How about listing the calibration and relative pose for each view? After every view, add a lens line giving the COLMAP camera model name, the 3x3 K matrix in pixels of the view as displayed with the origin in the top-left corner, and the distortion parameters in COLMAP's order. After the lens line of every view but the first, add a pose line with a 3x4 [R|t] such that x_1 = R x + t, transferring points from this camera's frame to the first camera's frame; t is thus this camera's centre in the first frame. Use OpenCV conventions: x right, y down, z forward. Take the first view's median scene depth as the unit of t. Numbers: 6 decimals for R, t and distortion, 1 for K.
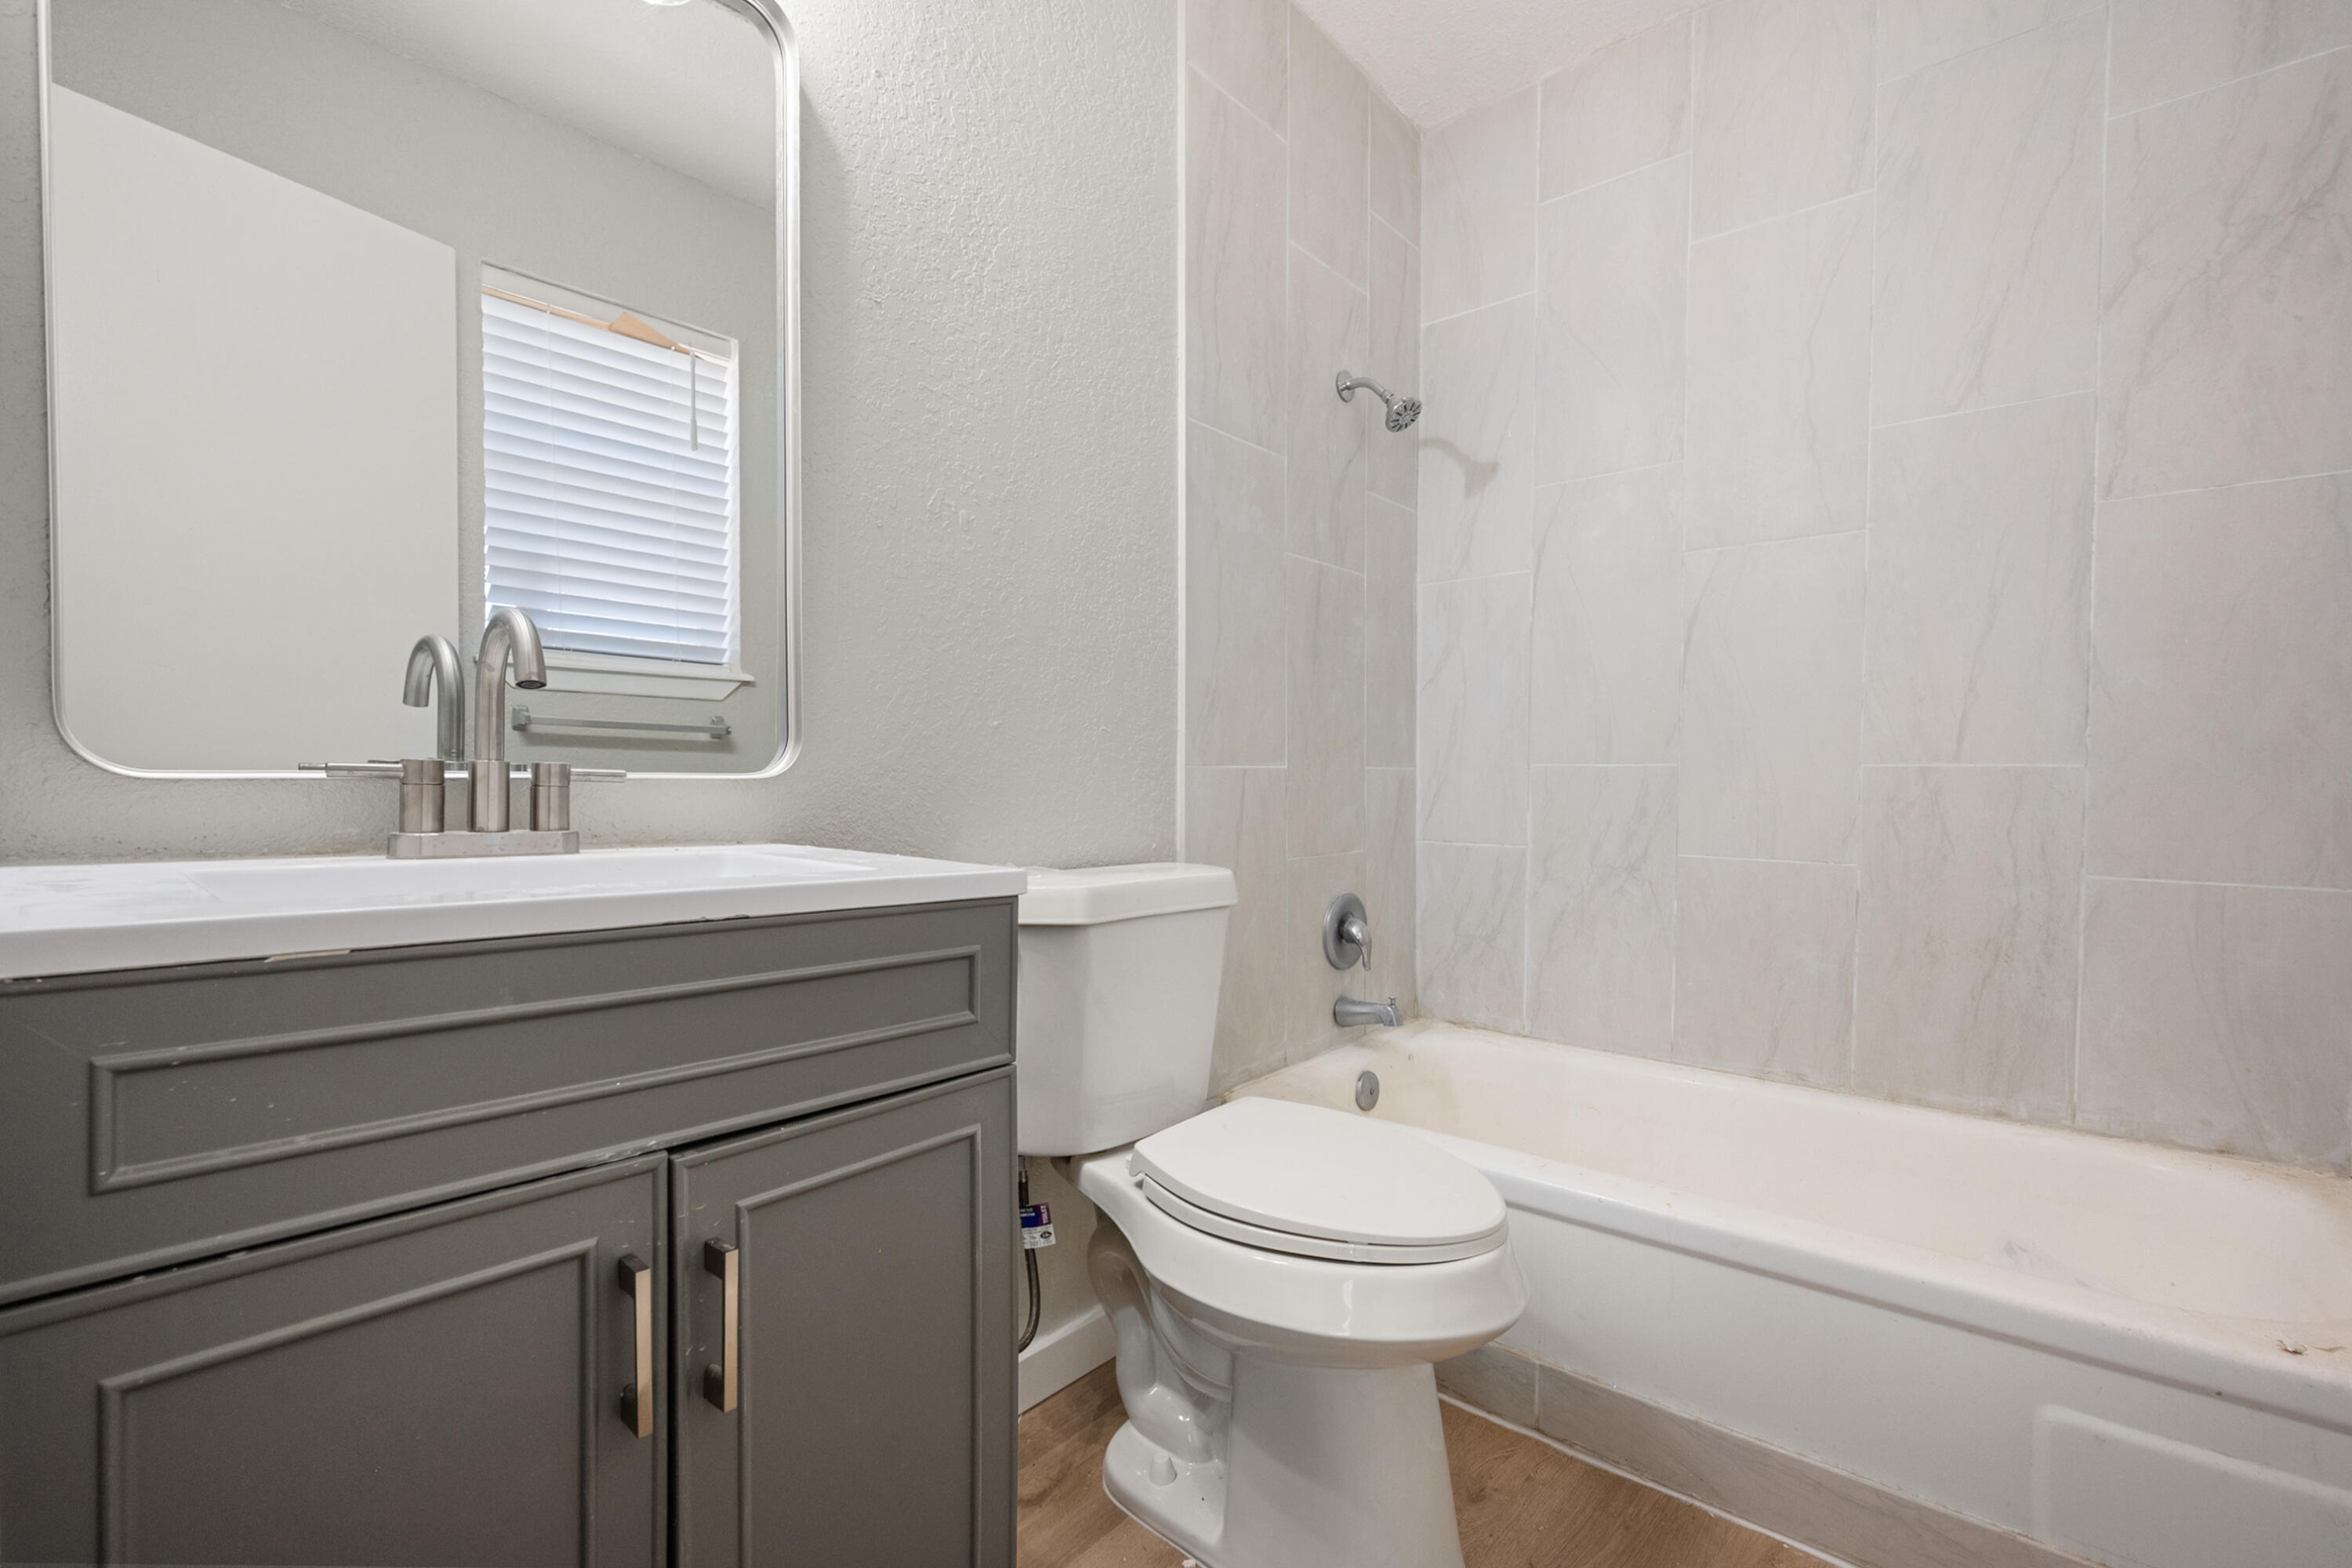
lens RADIAL K [[1035.2, 0, 1176.0], [0, 1035.2, 813.1], [0, 0, 1]] dist [0.000143, 0.000001]
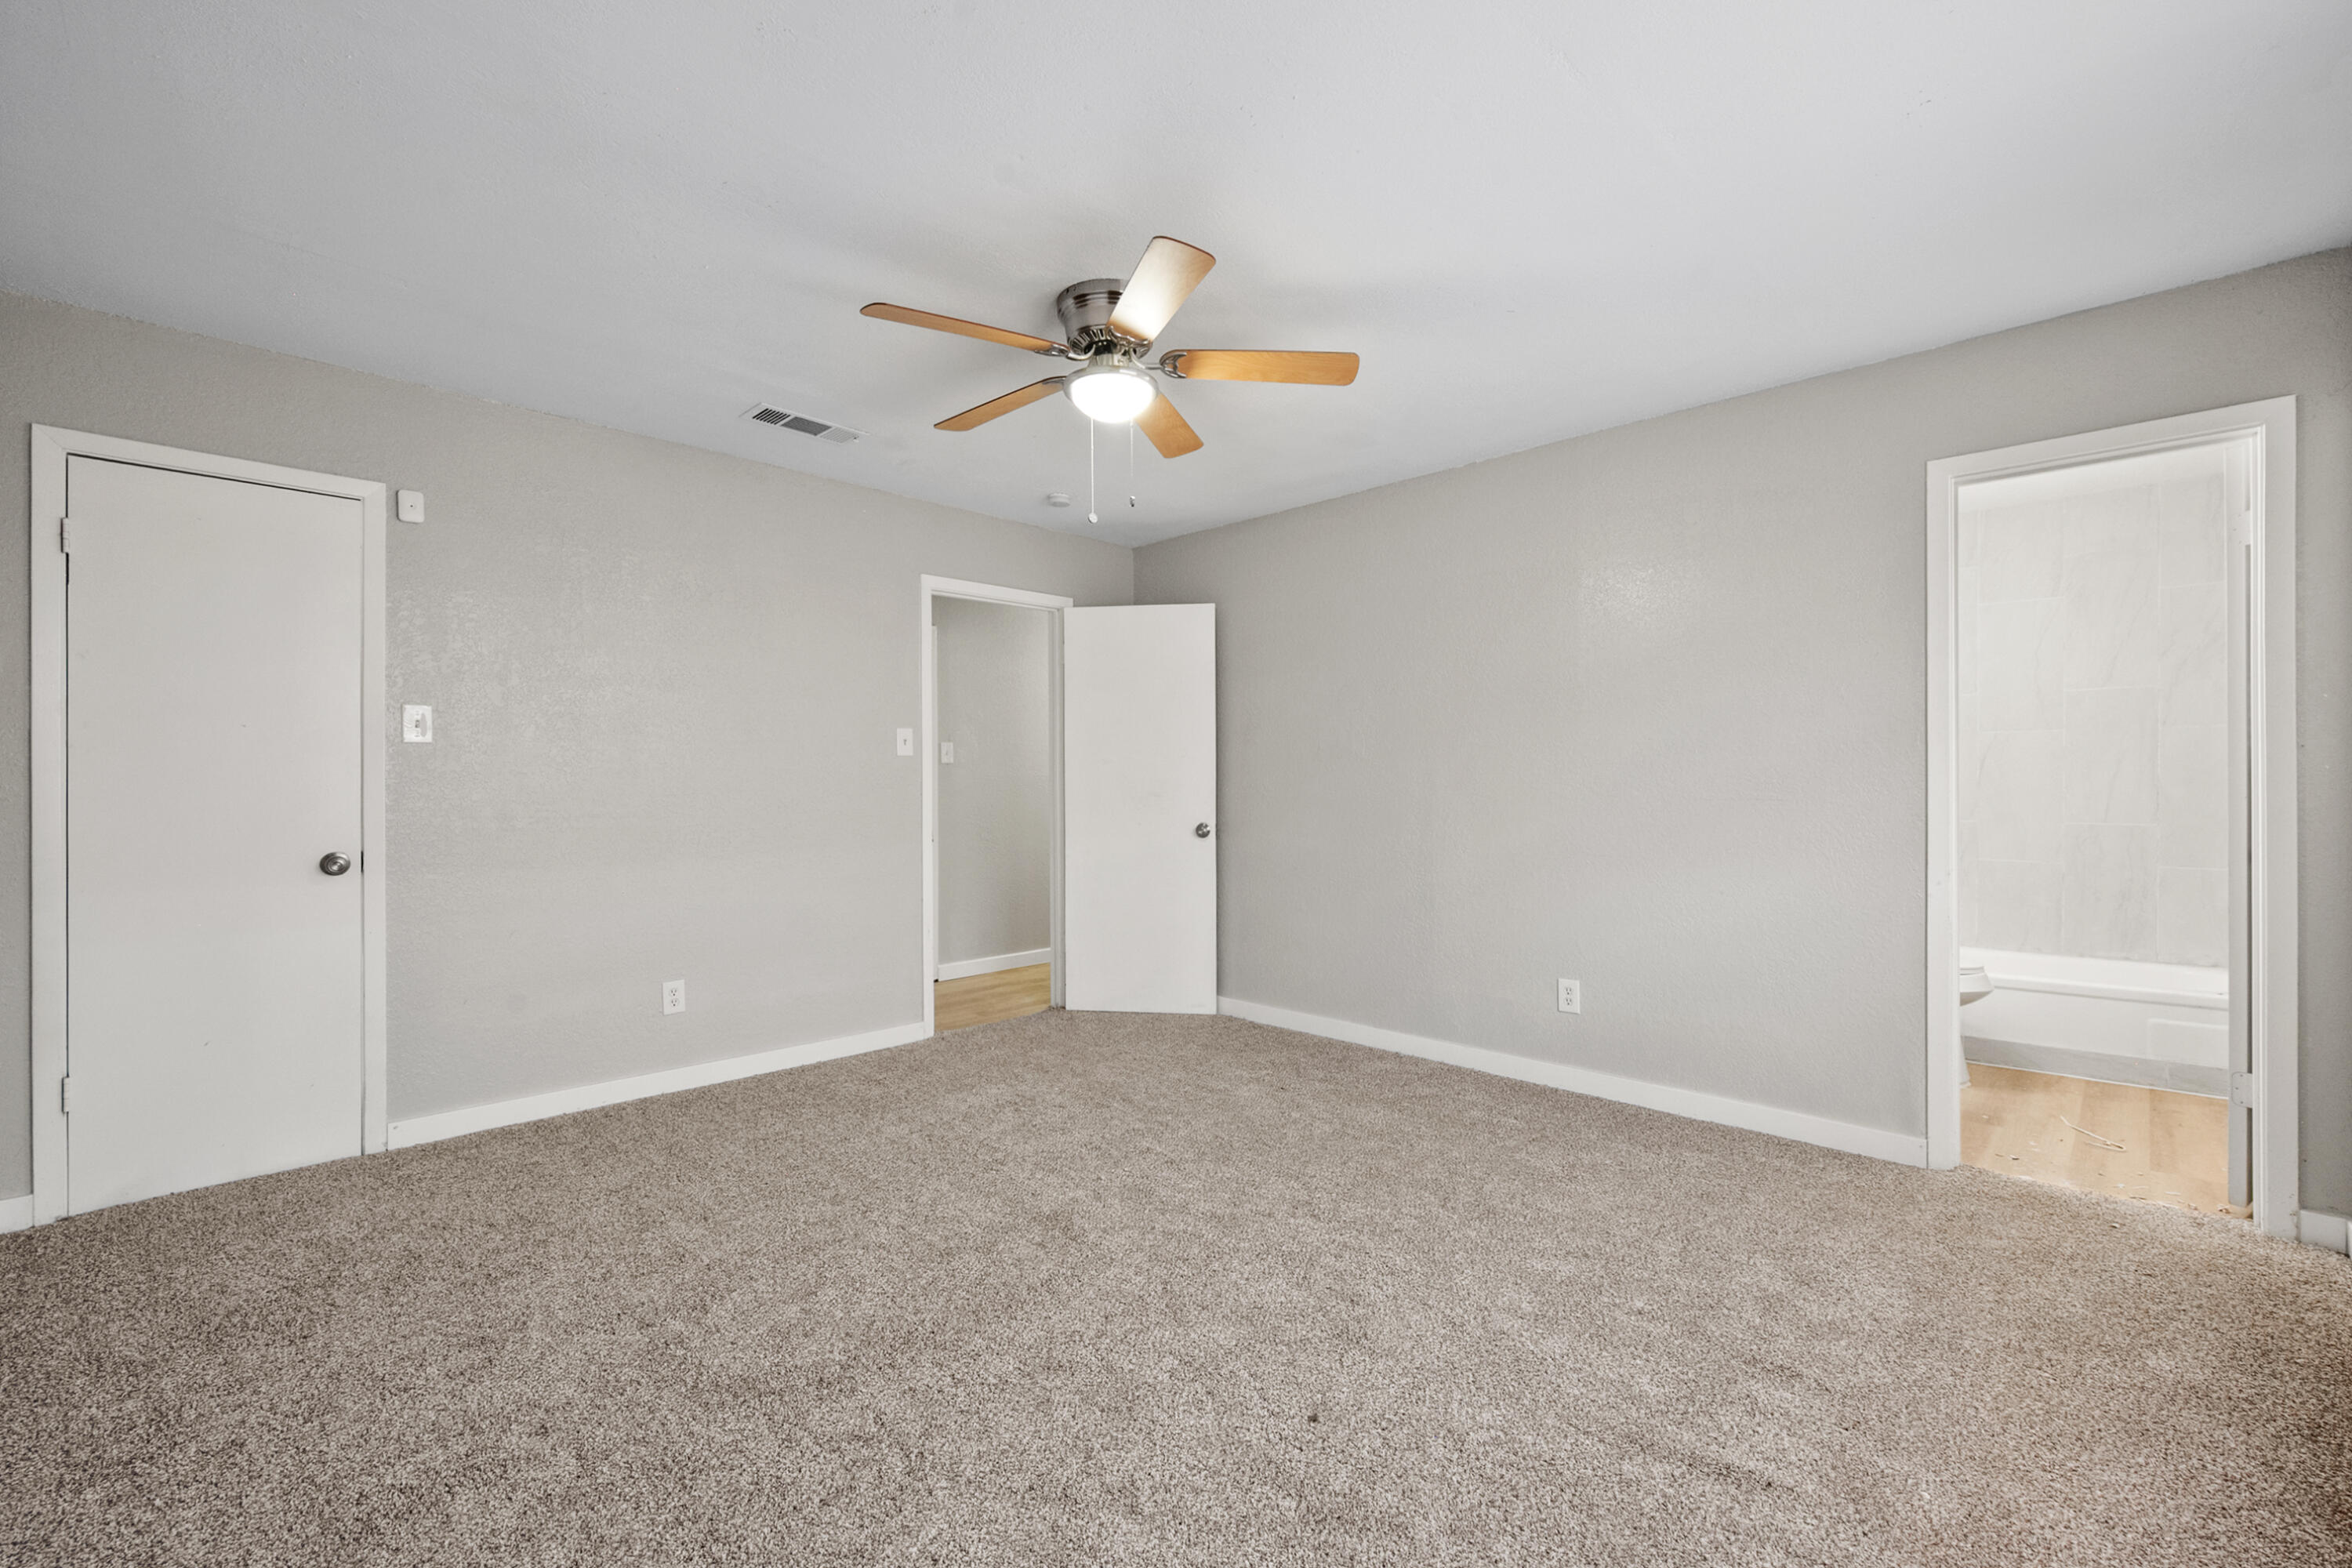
lens RADIAL K [[1001.2, 0, 1176.0], [0, 1001.2, 784.0], [0, 0, 1]] dist [0.000466, 0.000085]
pose [[0.997378, -0.006396, -0.072088, -1.395868], [0.004744, 0.999723, -0.023064, -0.101511], [0.072215, 0.022661, 0.997132, -1.684381]]
